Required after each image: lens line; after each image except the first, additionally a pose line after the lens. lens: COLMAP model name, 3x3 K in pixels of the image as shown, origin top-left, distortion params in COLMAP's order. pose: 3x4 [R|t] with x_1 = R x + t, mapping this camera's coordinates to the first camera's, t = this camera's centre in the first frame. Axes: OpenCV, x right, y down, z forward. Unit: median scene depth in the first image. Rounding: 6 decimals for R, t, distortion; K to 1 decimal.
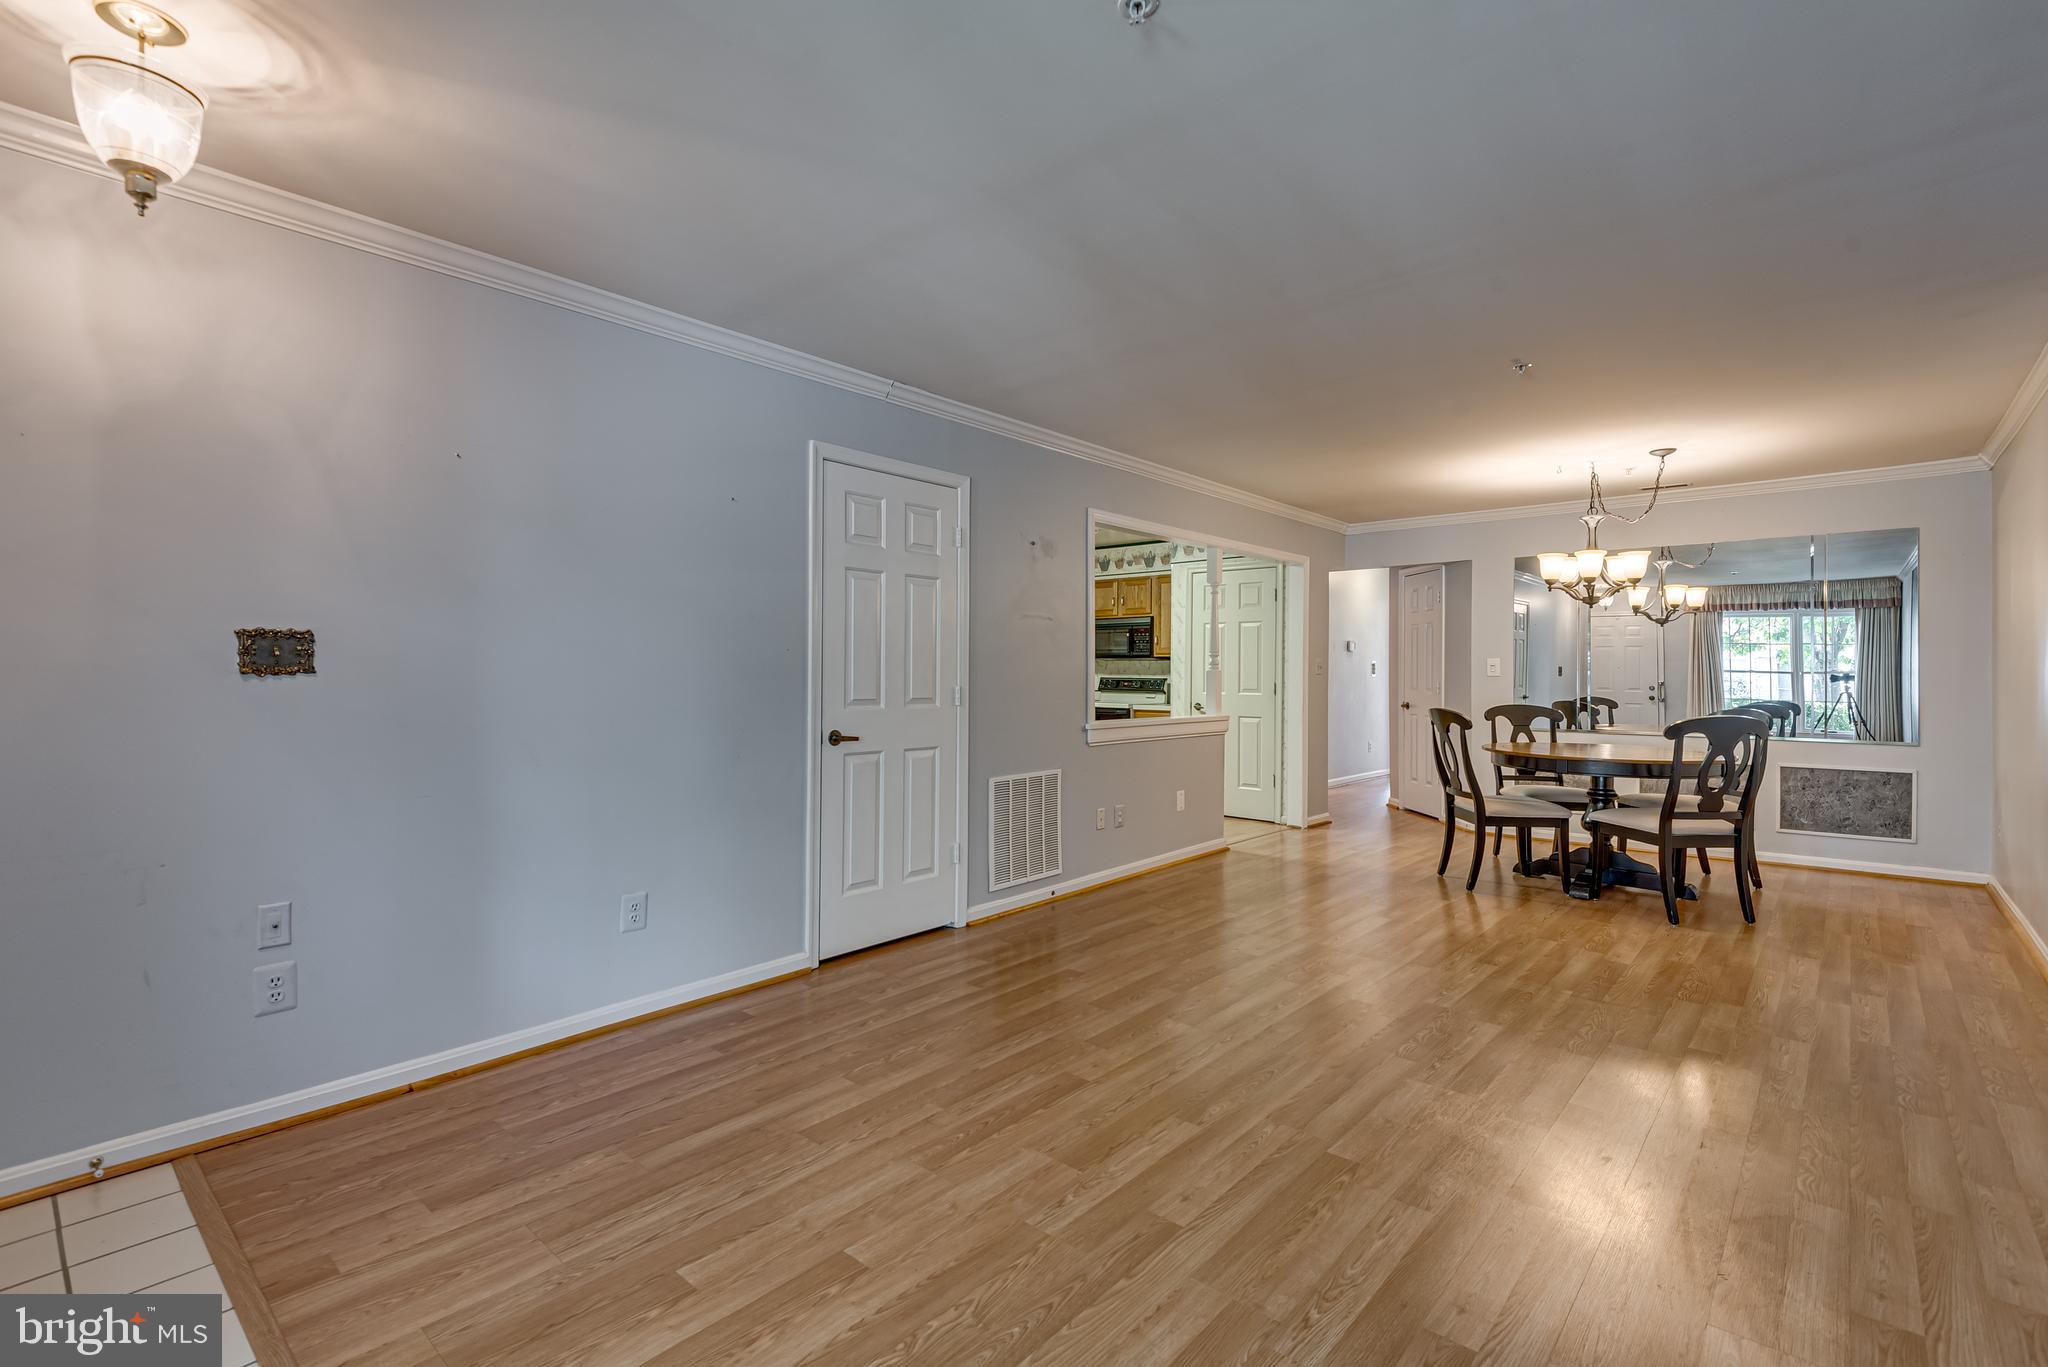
lens RADIAL K [[922.8, 0, 982.9], [0, 922.8, 670.7], [0, 0, 1]] dist [0.019653, -0.009106]
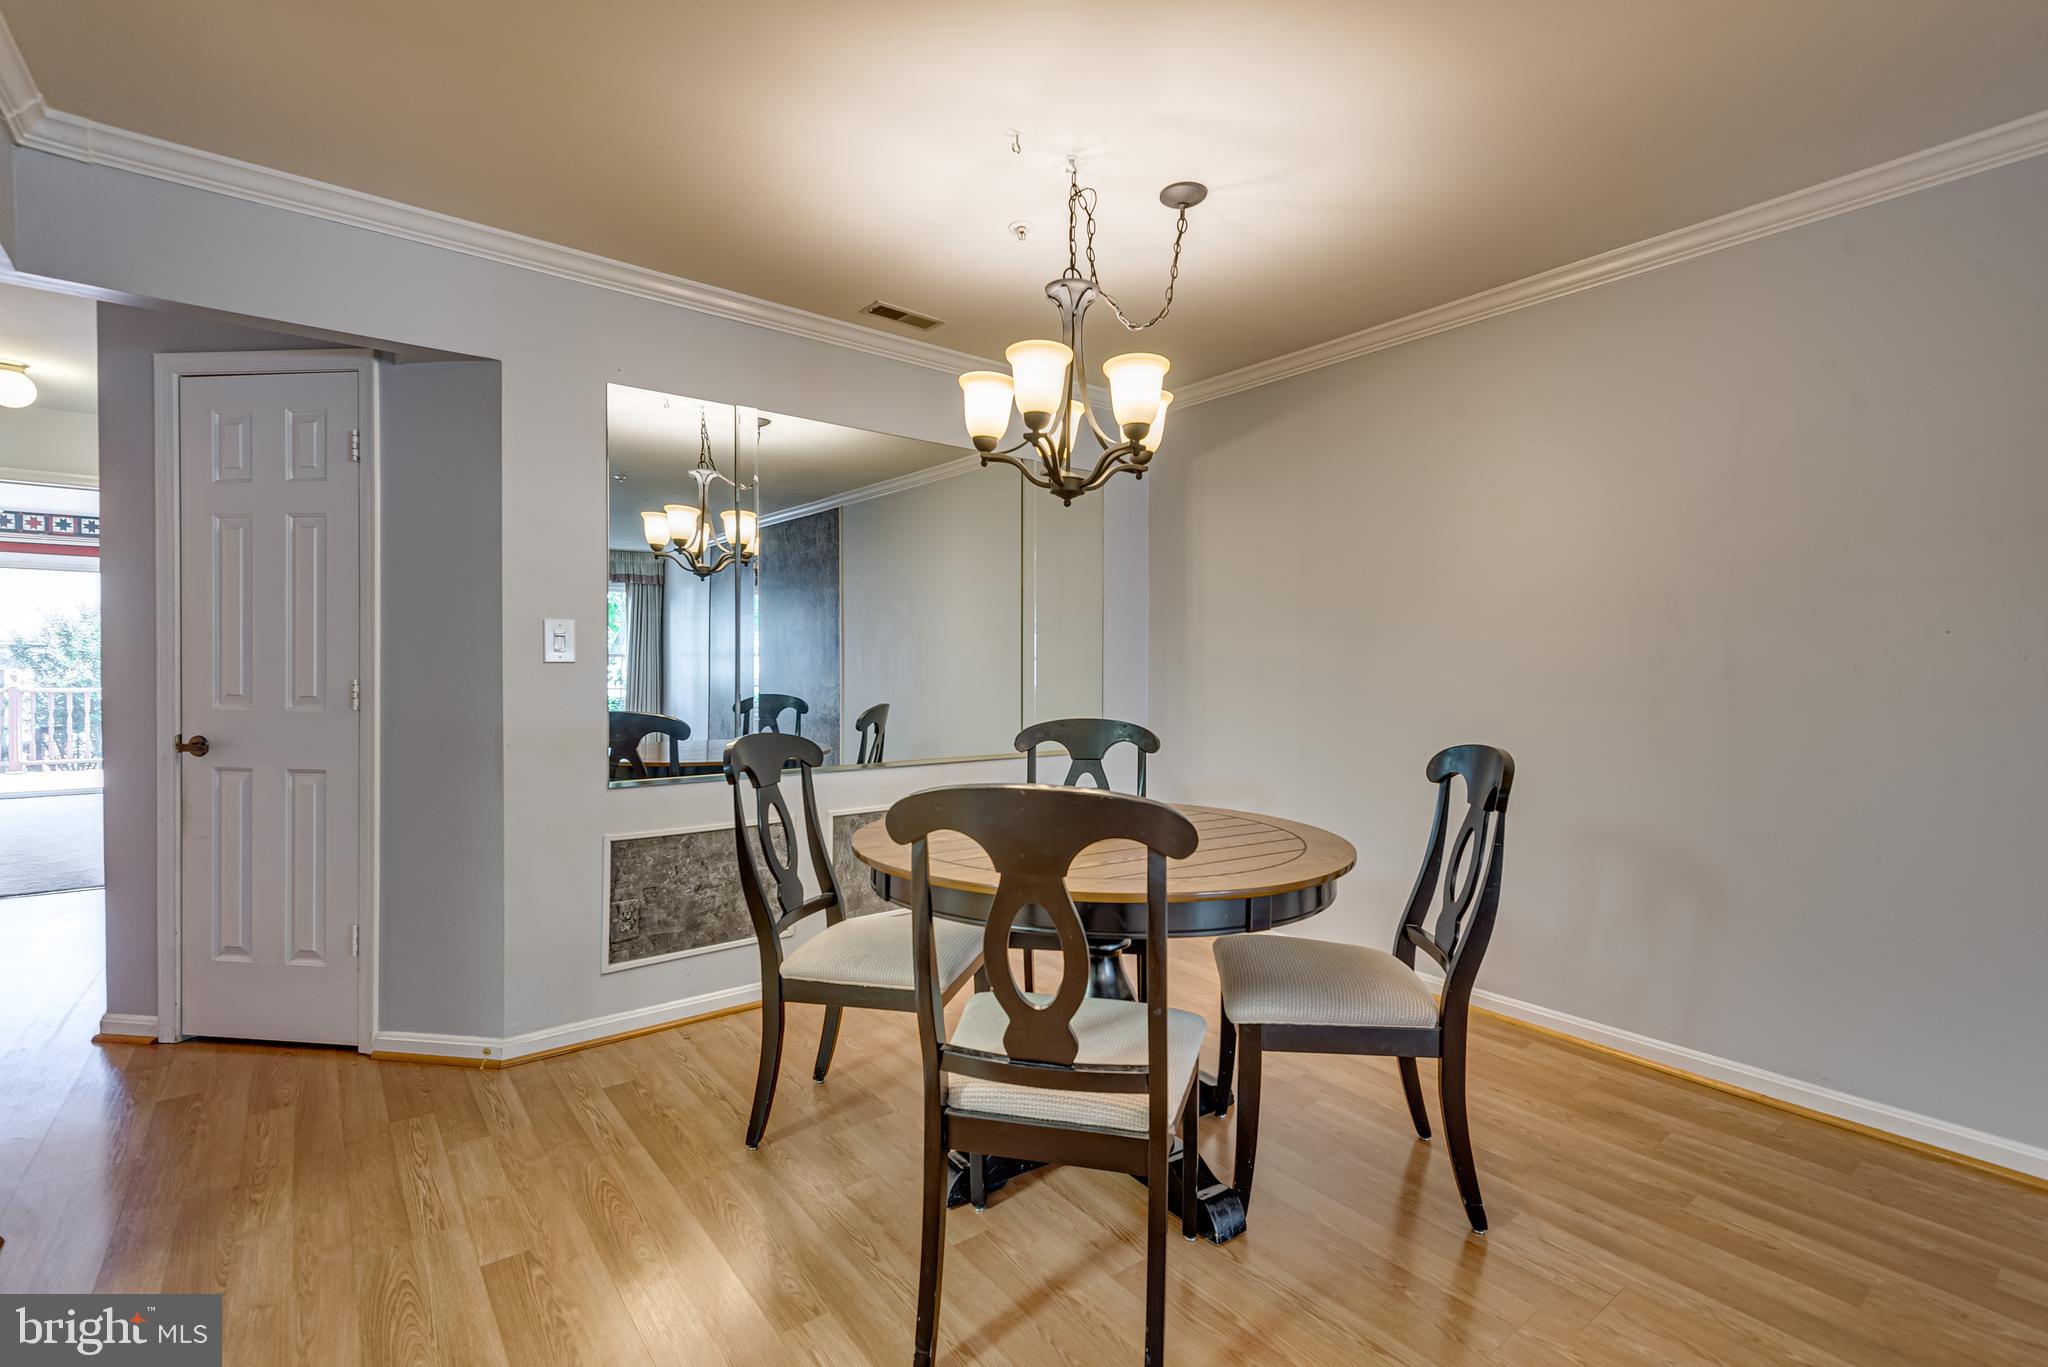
lens RADIAL K [[922.8, 0, 1034.8], [0, 922.8, 673.7], [0, 0, 1]] dist [0.019653, -0.009106]
pose [[0.148929, -0.012794, 0.988765, 0.132042], [-0.007056, 0.999877, 0.014001, 0.002292], [-0.988823, -0.009062, 0.148821, 0.549462]]
